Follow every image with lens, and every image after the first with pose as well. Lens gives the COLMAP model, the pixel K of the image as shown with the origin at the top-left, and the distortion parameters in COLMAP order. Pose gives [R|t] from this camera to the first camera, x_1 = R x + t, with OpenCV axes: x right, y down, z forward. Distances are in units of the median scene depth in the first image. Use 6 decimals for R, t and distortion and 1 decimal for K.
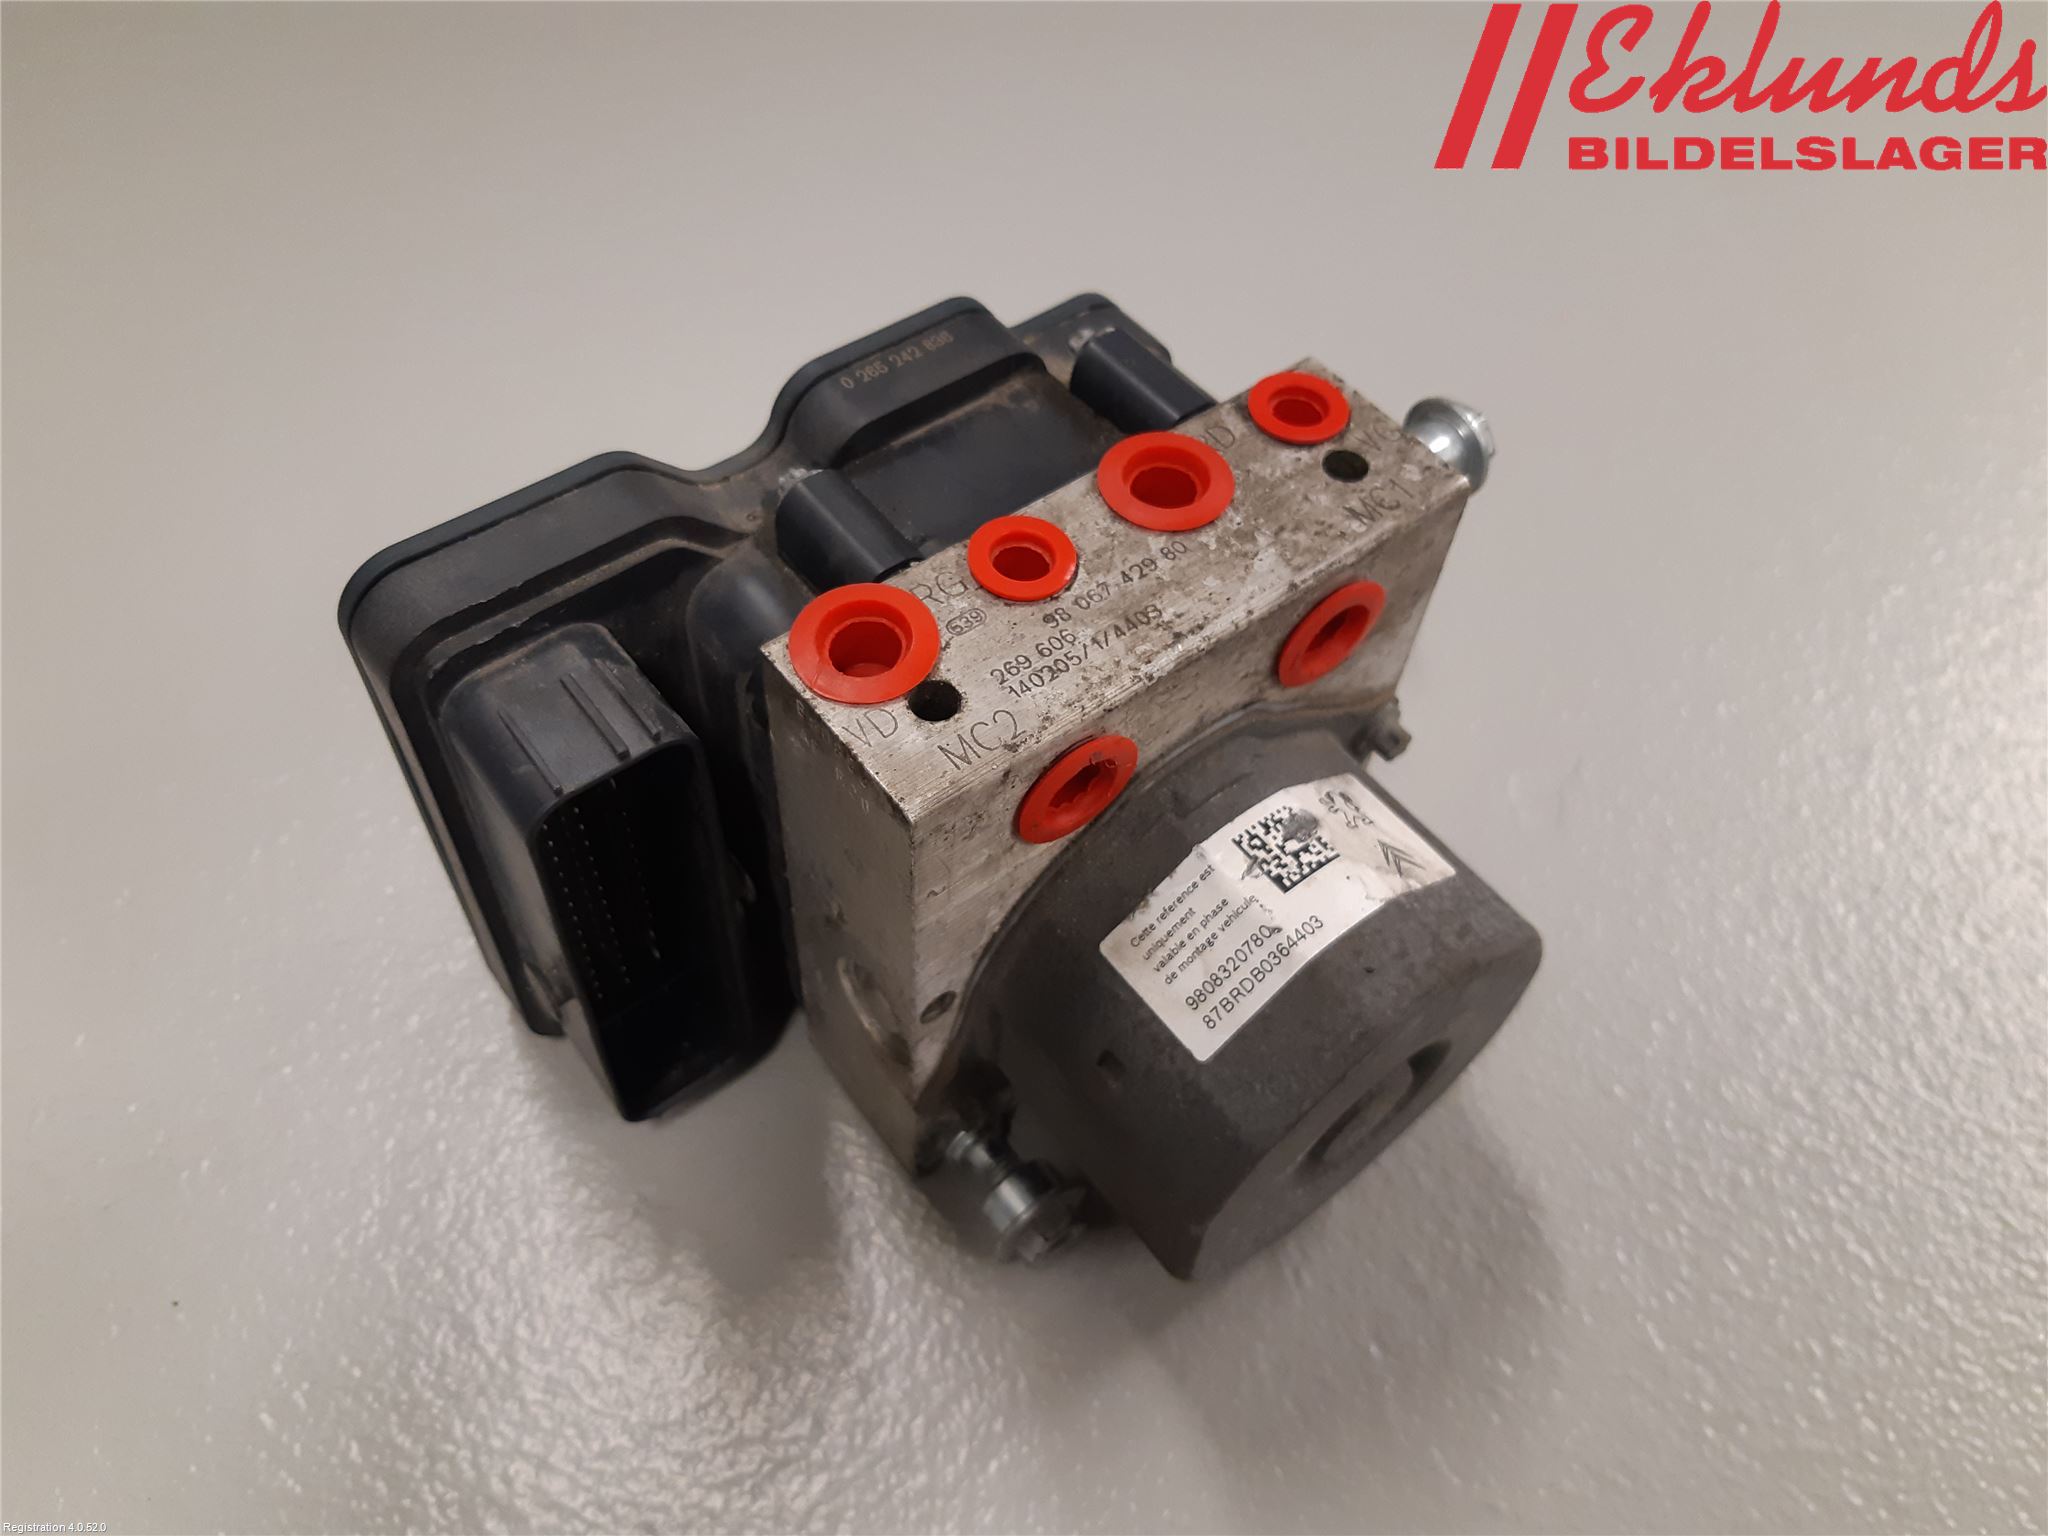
lens RADIAL K [[1754.2, 0, 1024.0], [0, 1754.2, 768.0], [0, 0, 1]] dist [0.007166, -0.184102]
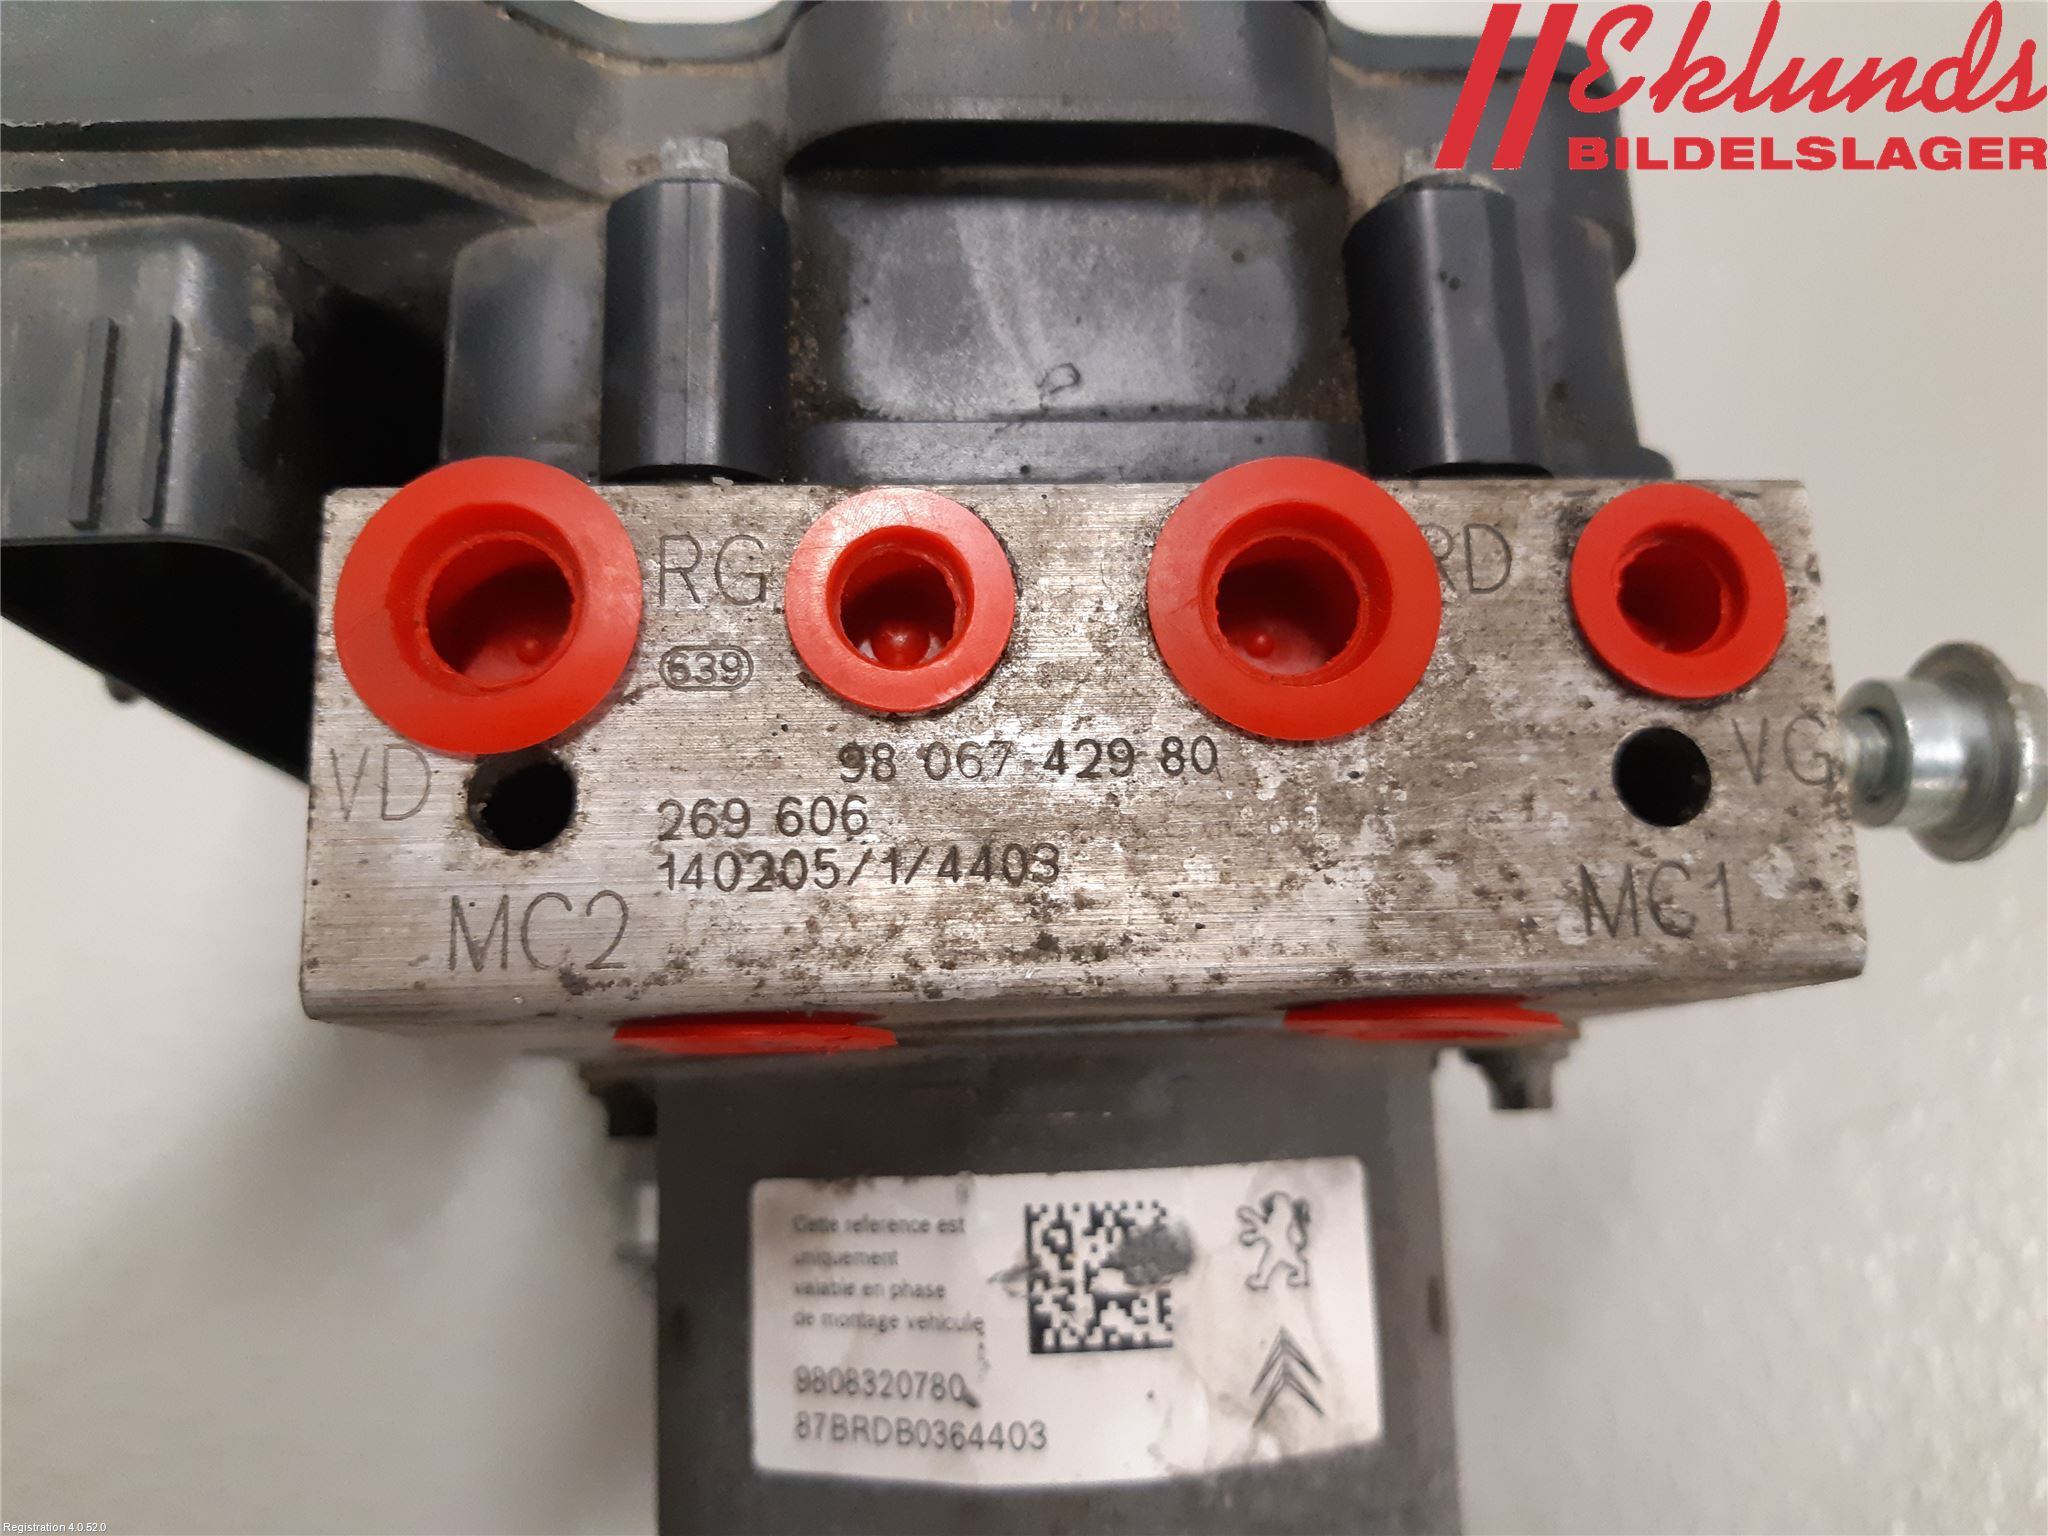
lens RADIAL K [[1754.2, 0, 1024.0], [0, 1754.2, 768.0], [0, 0, 1]] dist [0.007166, -0.184102]
pose [[0.806107, 0.578472, -0.124747, 0.109644], [-0.489346, 0.770145, 0.409166, -0.290558], [0.332765, -0.268787, 0.903892, 0.557946]]
